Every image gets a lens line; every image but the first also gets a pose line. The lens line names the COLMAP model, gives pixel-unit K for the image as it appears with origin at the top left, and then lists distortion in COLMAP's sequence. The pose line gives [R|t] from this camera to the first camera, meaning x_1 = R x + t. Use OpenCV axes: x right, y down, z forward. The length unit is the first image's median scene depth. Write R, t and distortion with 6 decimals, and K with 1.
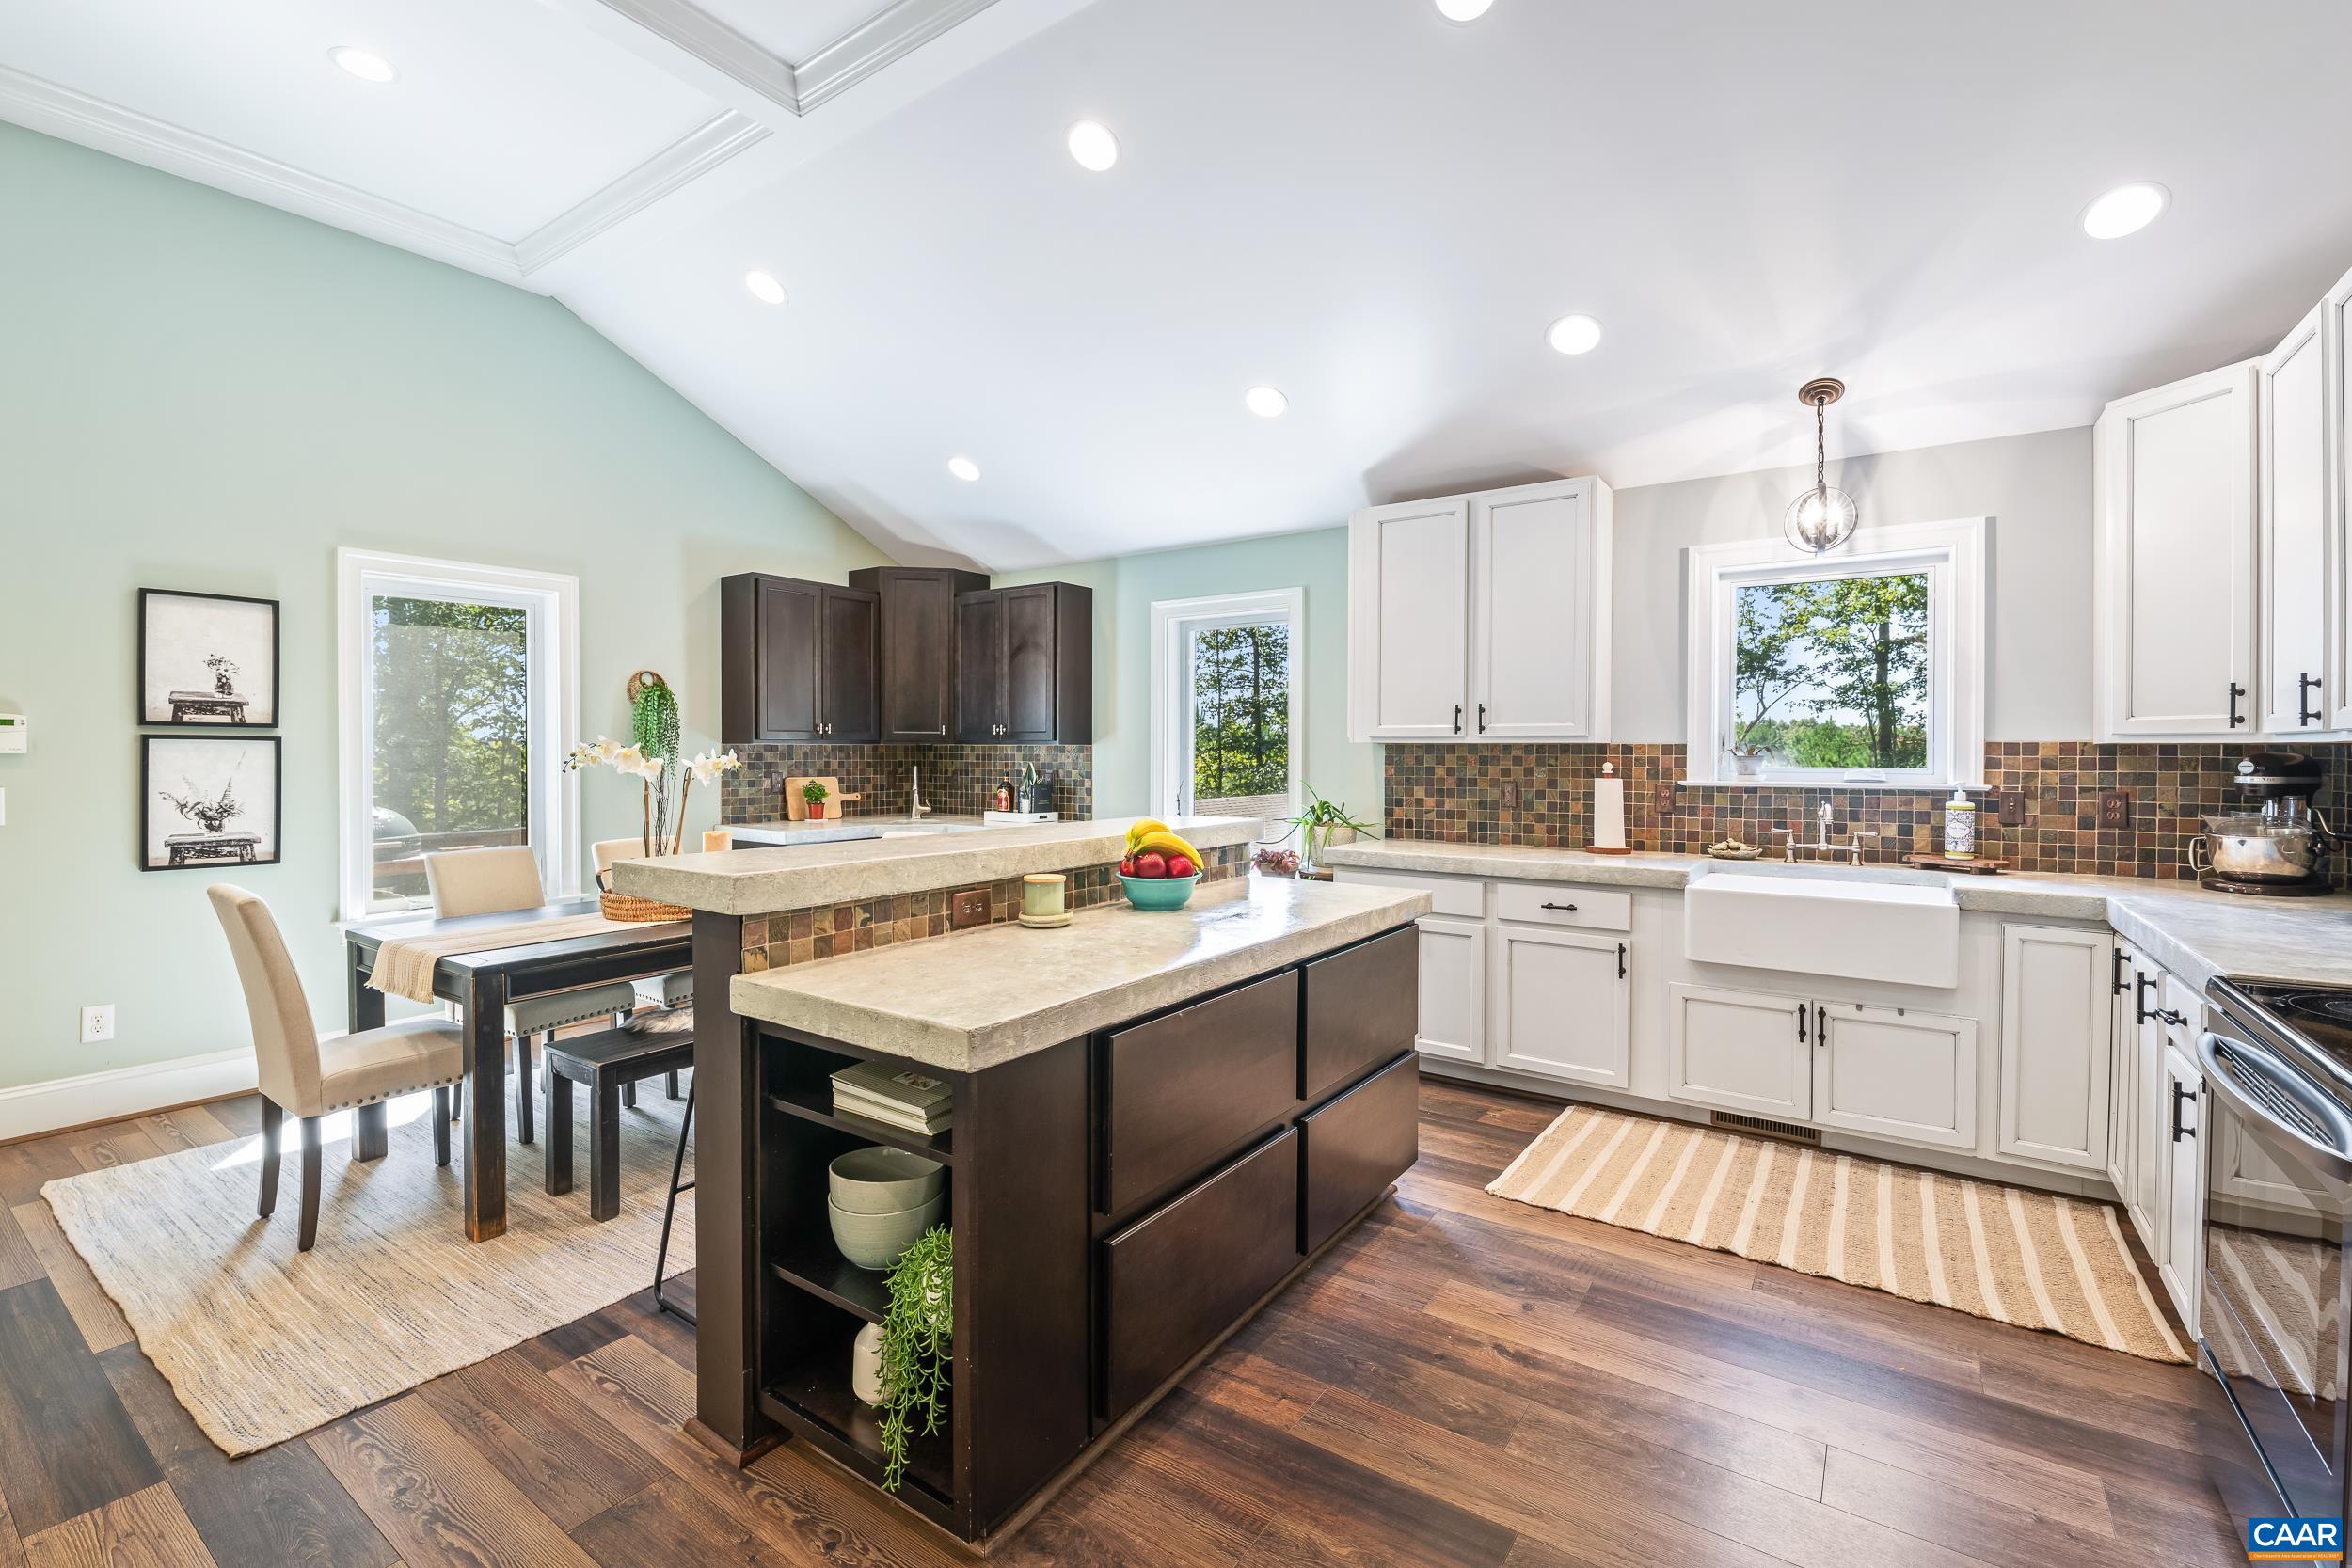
lens RADIAL K [[1021.6, 0, 1166.5], [0, 1021.6, 740.5], [0, 0, 1]] dist [-0.002359, -0.005365]
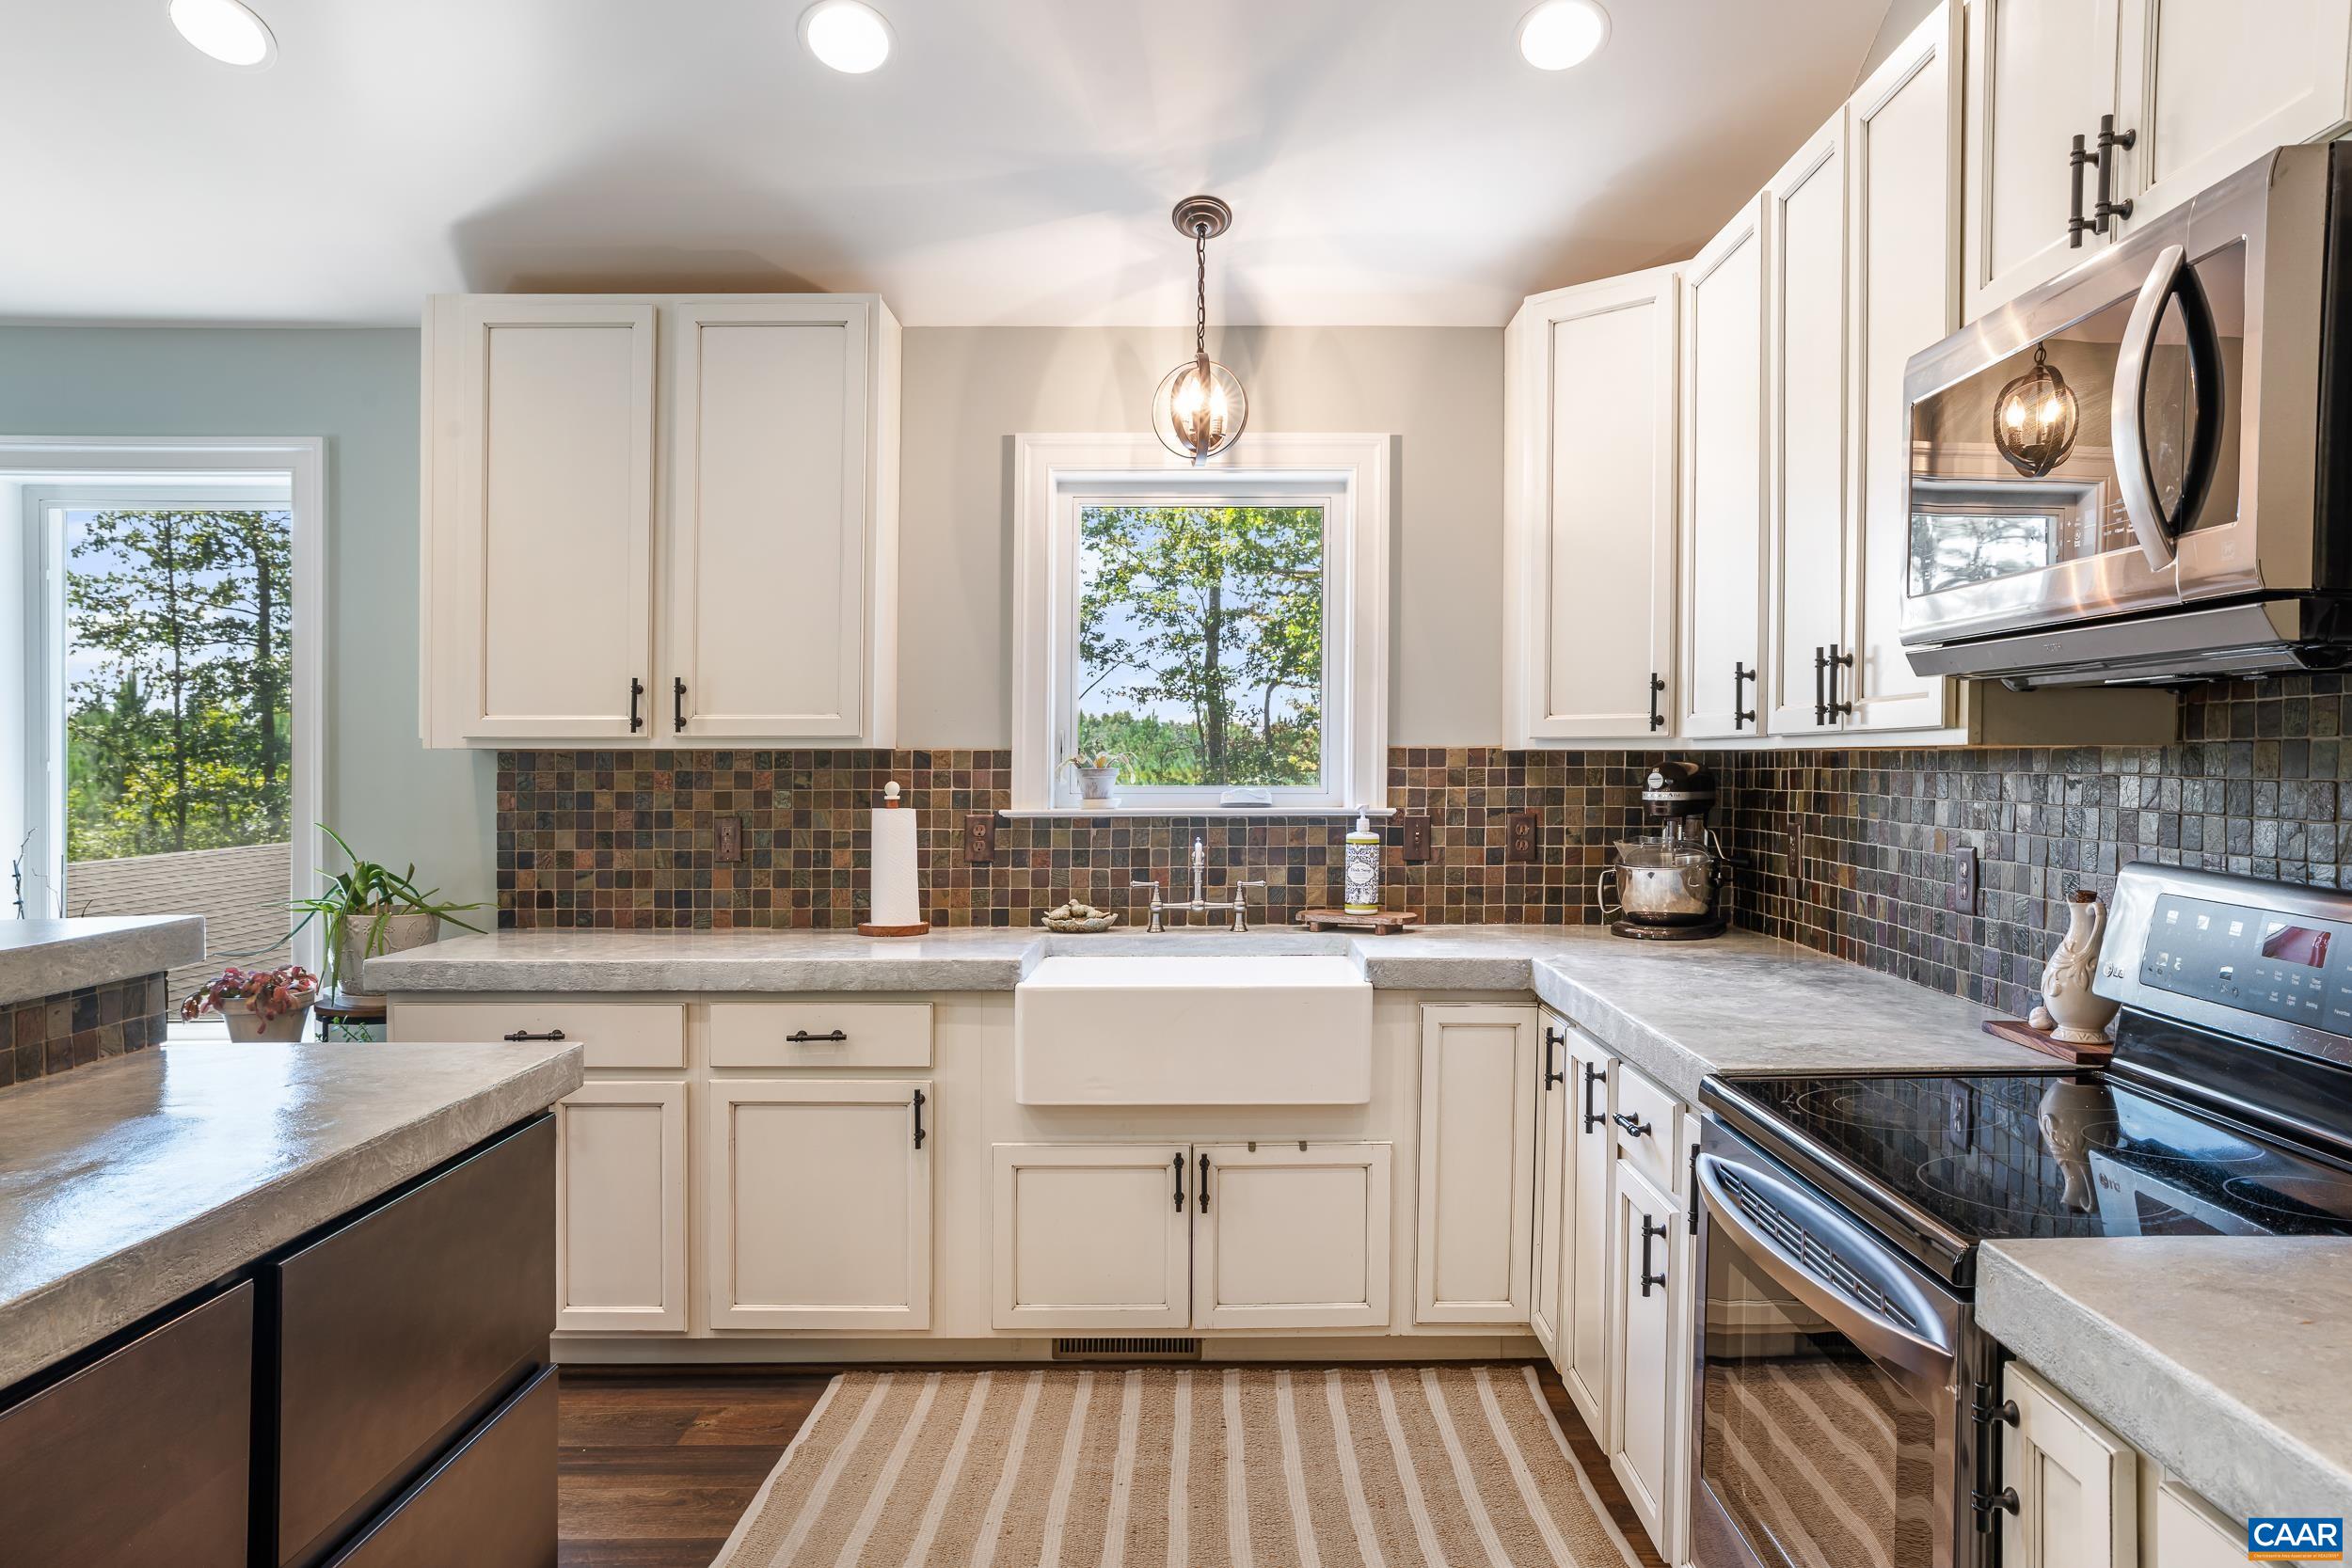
lens RADIAL K [[1622.9, 0, 1237.1], [0, 1622.9, 752.6], [0, 0, 1]] dist [-0.046532, 0.018973]
pose [[0.807282, -0.001859, 0.590162, 0.040030], [-0.002043, 0.999980, 0.005944, -0.001752], [-0.590162, -0.006004, 0.807263, 0.129178]]
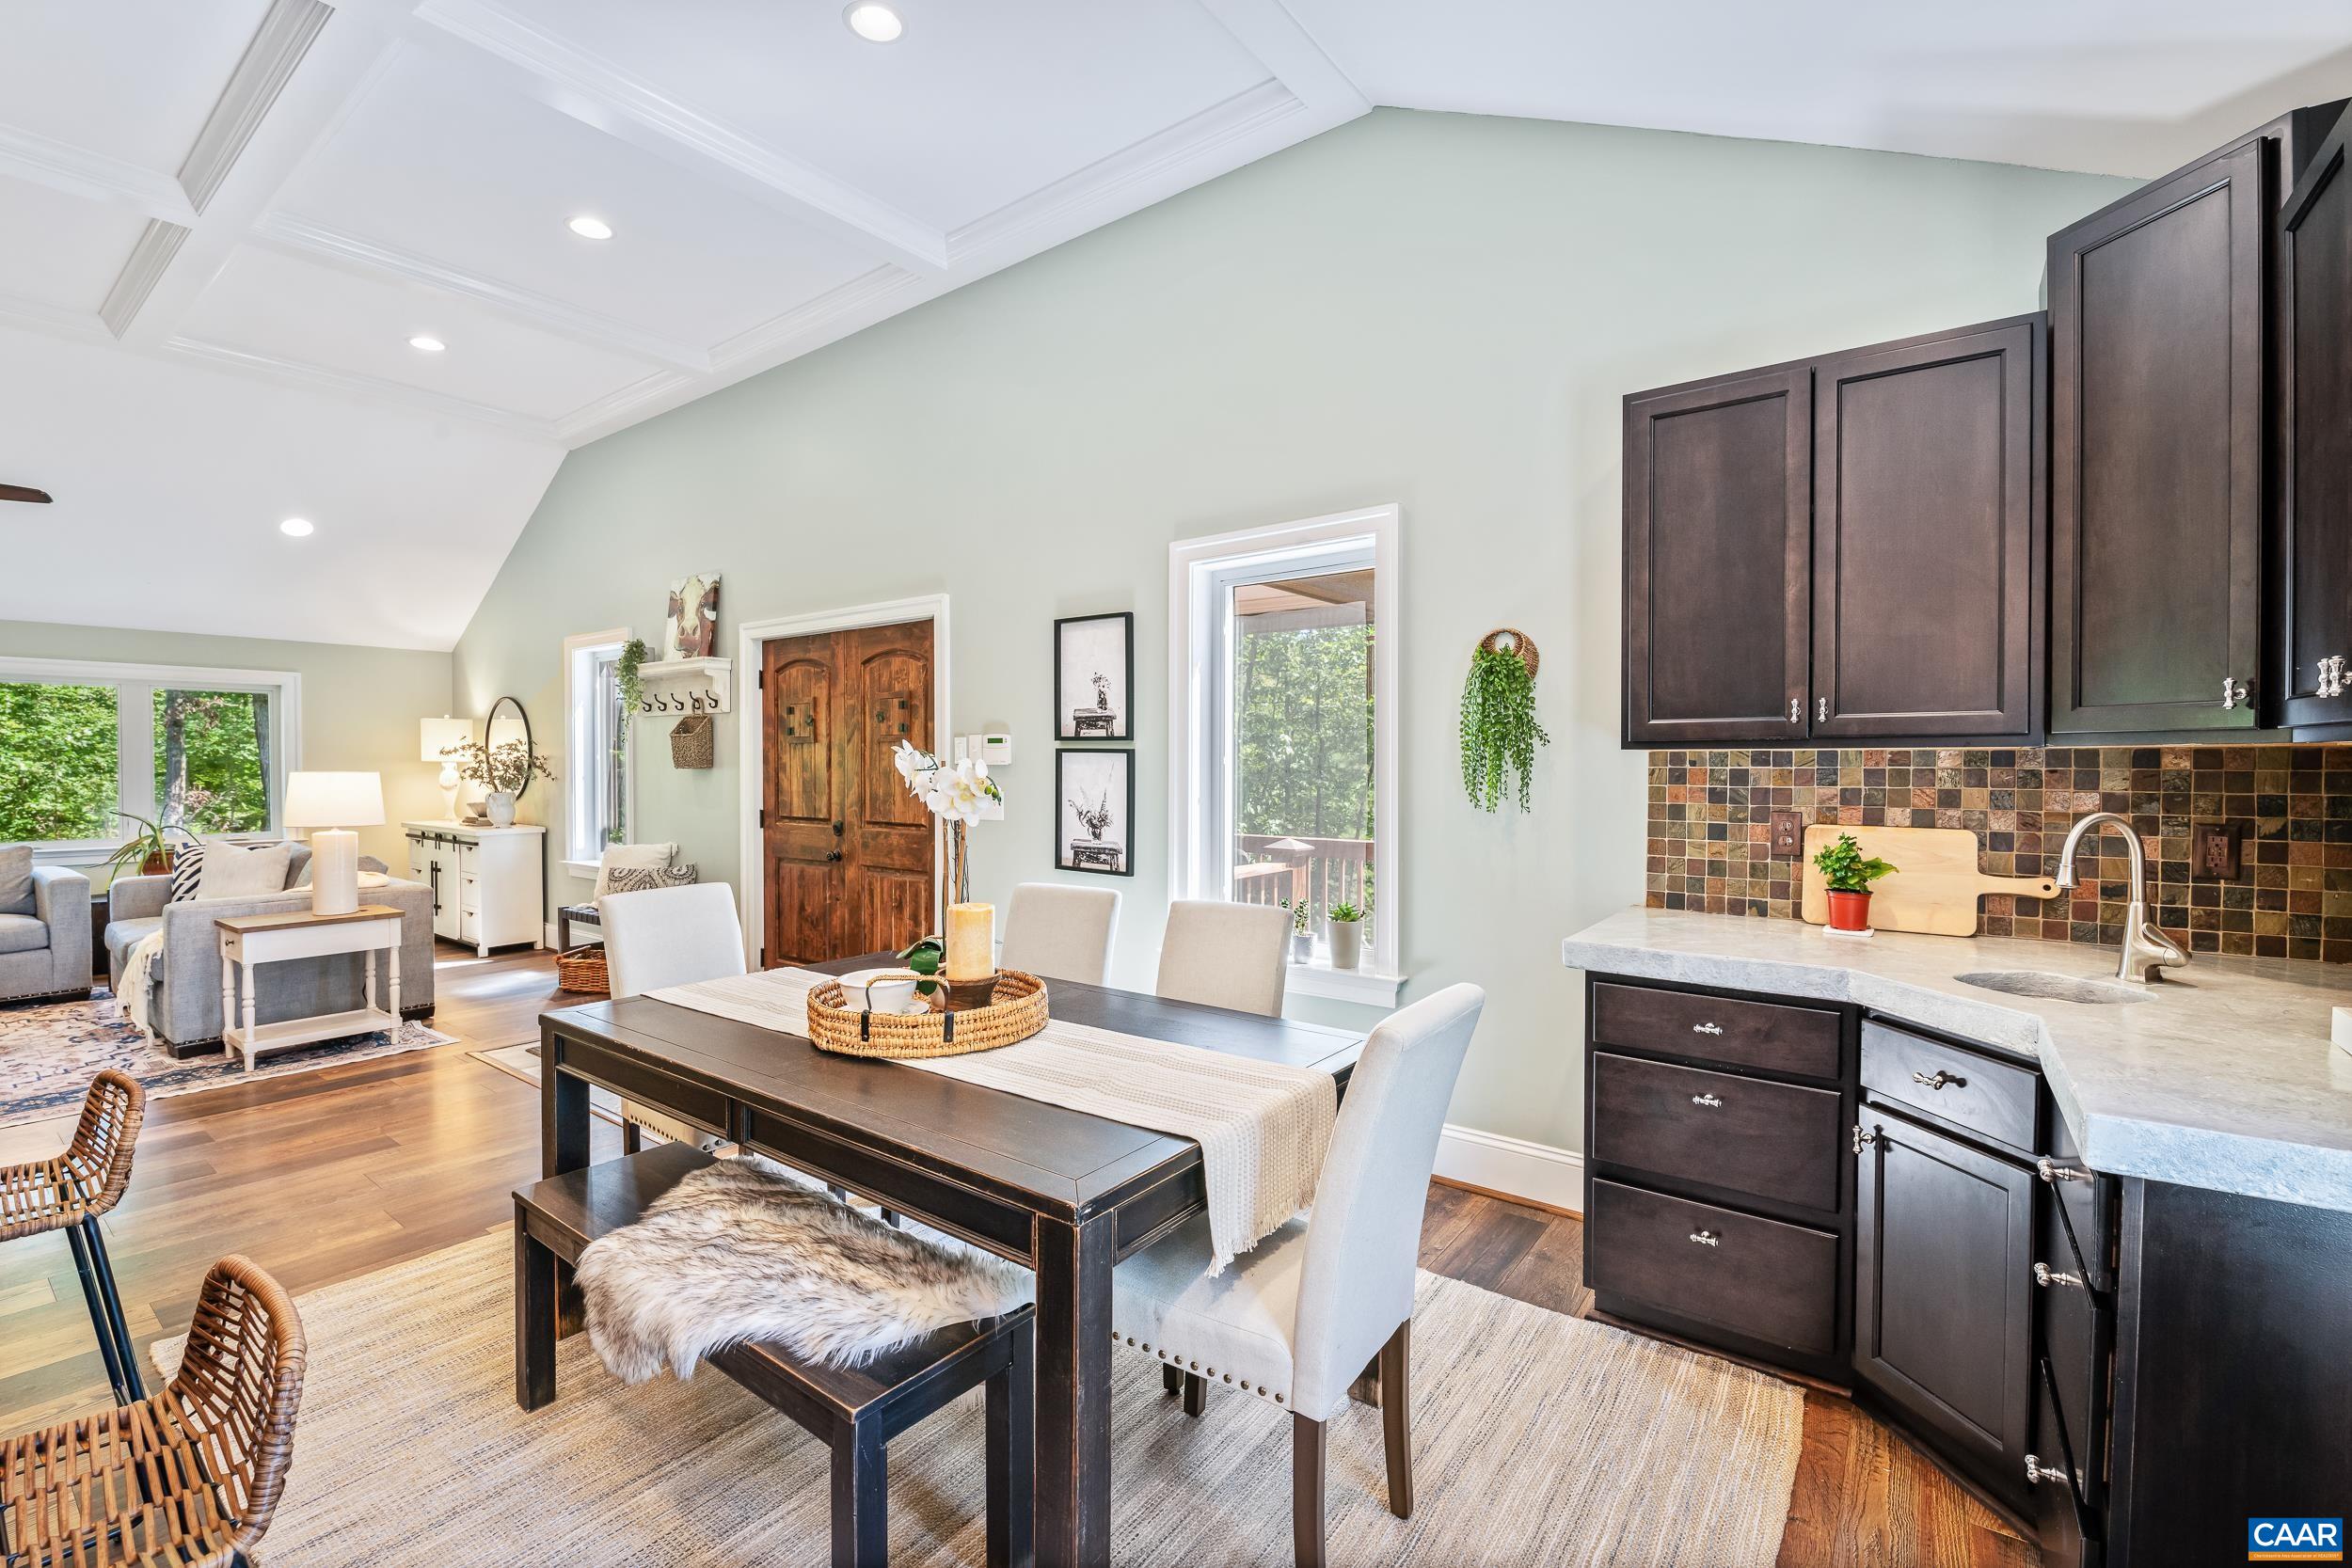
lens RADIAL K [[1021.6, 0, 1186.6], [0, 1021.6, 764.9], [0, 0, 1]] dist [-0.002359, -0.005365]
pose [[-0.028910, 0.002404, -0.999579, 0.129919], [0.008112, 0.999965, 0.002170, 0.010555], [0.999549, -0.008046, -0.028928, 1.140828]]
